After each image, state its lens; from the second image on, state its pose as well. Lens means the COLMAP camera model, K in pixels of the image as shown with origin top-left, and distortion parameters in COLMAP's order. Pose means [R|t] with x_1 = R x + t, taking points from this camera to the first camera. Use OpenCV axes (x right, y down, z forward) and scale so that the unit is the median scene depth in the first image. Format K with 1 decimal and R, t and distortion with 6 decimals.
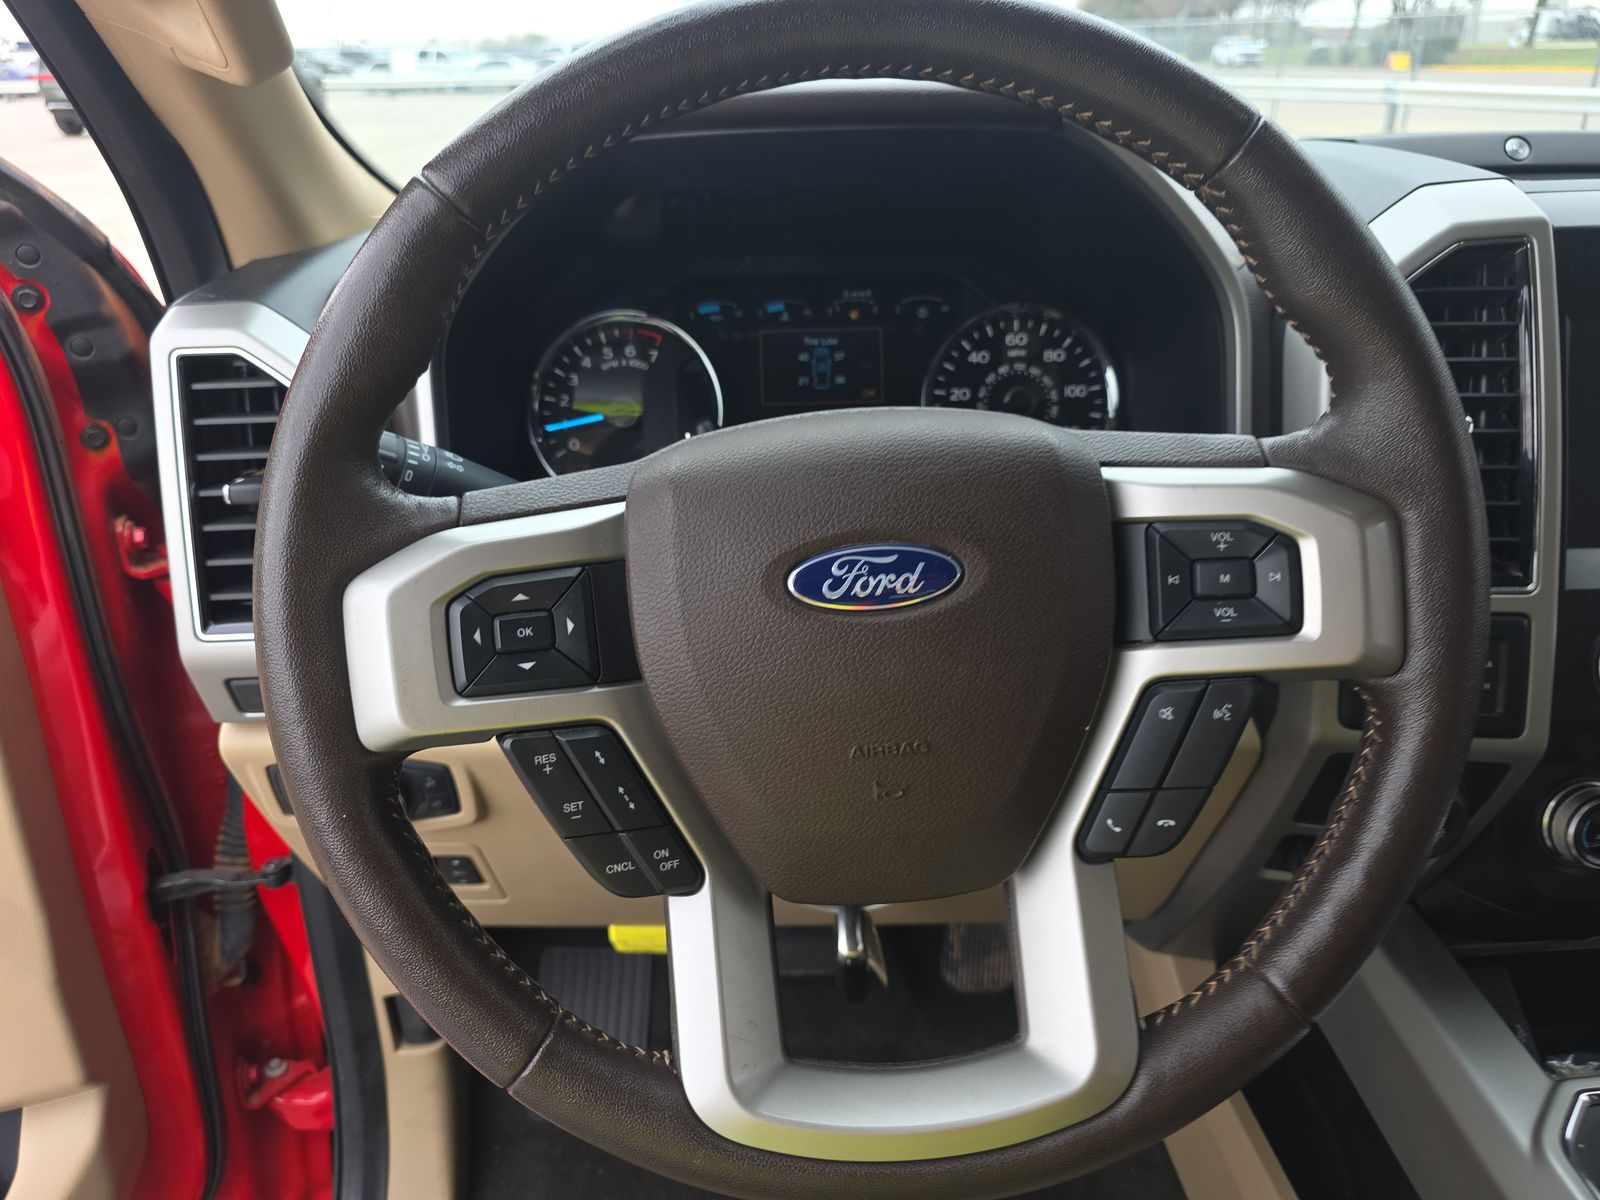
lens RADIAL K [[1106.2, 0, 800.3], [0, 1106.2, 590.1], [0, 0, 1]] dist [0.033344, -0.041572]
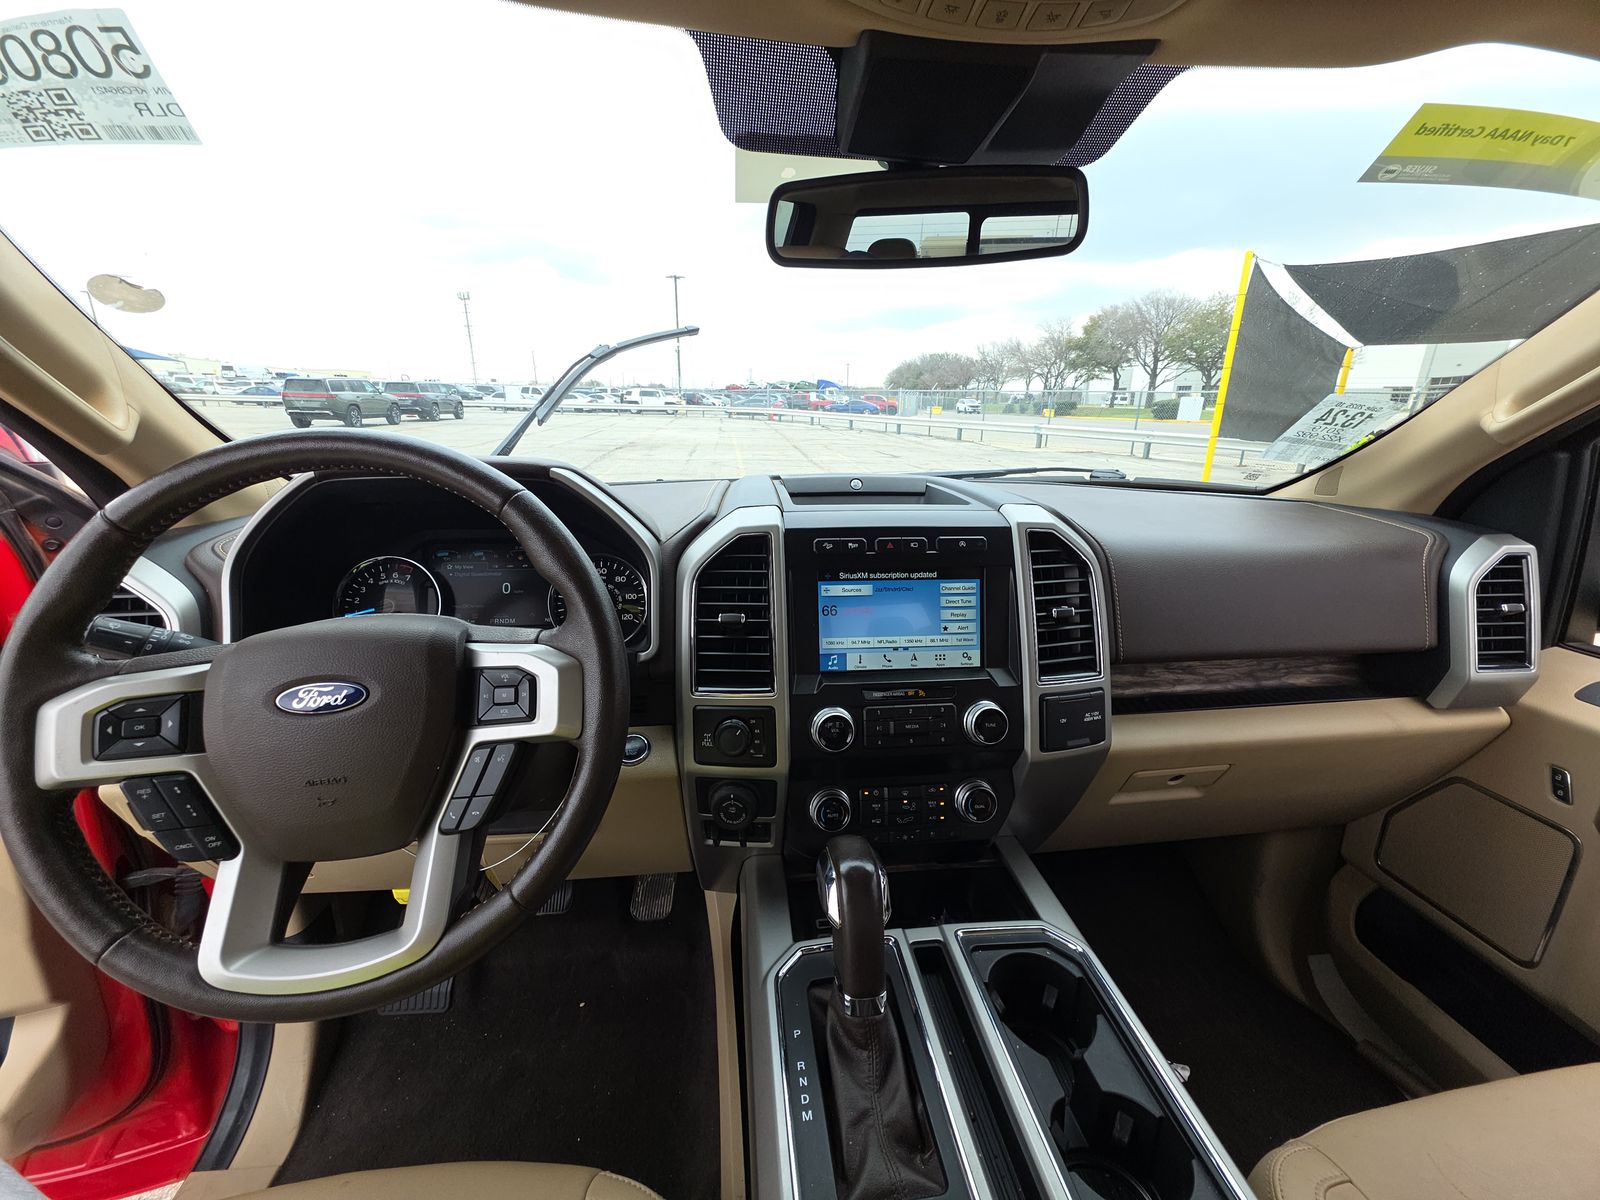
lens RADIAL K [[630.7, 0, 800.7], [0, 630.7, 596.1], [0, 0, 1]] dist [0.009106, -0.000229]
pose [[0.994400, 0.003014, 0.105635, 0.439109], [0.012589, 0.989097, -0.146726, -0.007171], [-0.104925, 0.147234, 0.983521, -0.165779]]
